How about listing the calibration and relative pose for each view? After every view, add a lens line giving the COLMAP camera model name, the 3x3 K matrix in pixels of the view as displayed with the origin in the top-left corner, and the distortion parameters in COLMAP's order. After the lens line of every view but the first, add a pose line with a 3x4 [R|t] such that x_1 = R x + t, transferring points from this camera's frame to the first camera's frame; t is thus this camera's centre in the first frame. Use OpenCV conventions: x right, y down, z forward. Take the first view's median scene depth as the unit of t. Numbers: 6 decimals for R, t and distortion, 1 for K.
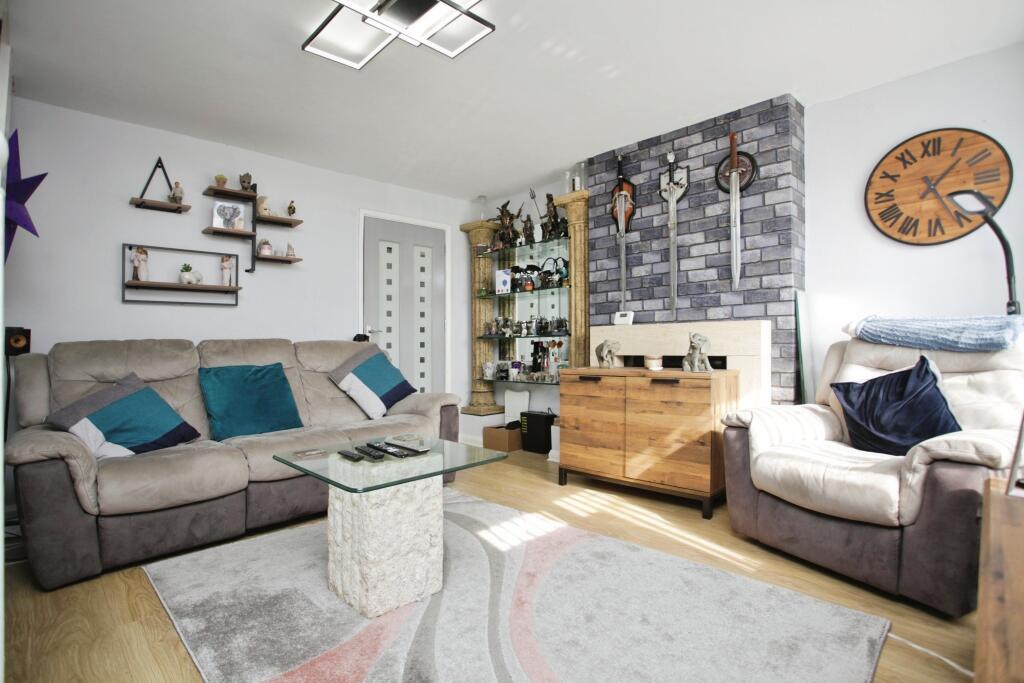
lens RADIAL K [[506.3, 0, 509.6], [0, 506.3, 341.2], [0, 0, 1]] dist [-0.061175, 0.030004]
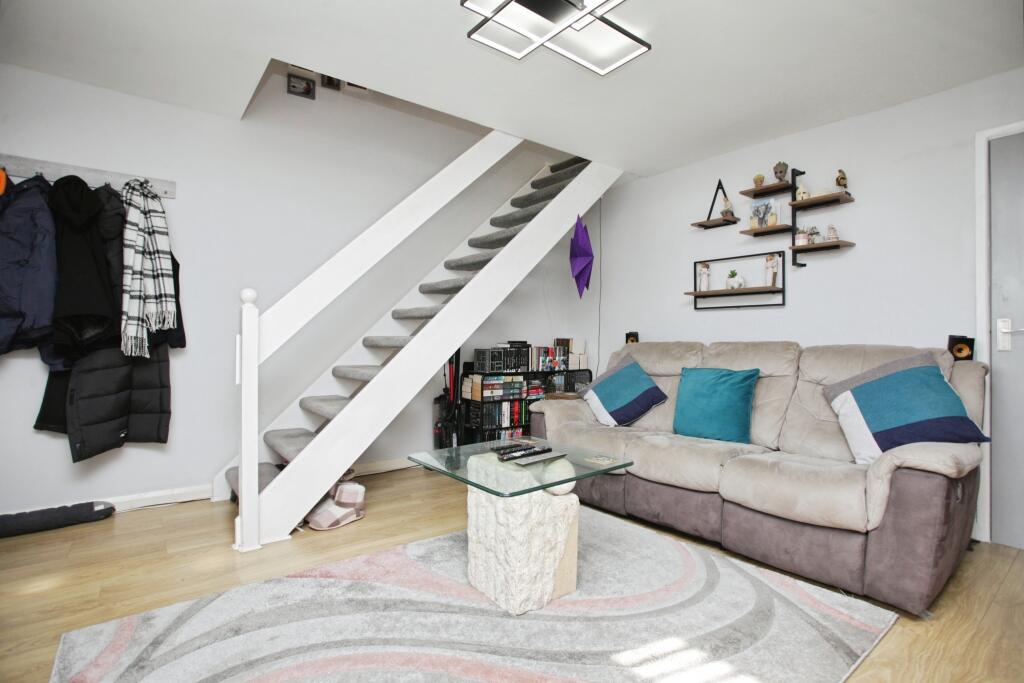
lens RADIAL K [[506.3, 0, 509.6], [0, 506.3, 341.2], [0, 0, 1]] dist [-0.061175, 0.030004]
pose [[-0.142592, 0.003085, -0.989777, 0.454581], [-0.027403, 0.999600, 0.007064, 0.001874], [0.989402, 0.028130, -0.142451, 0.641700]]
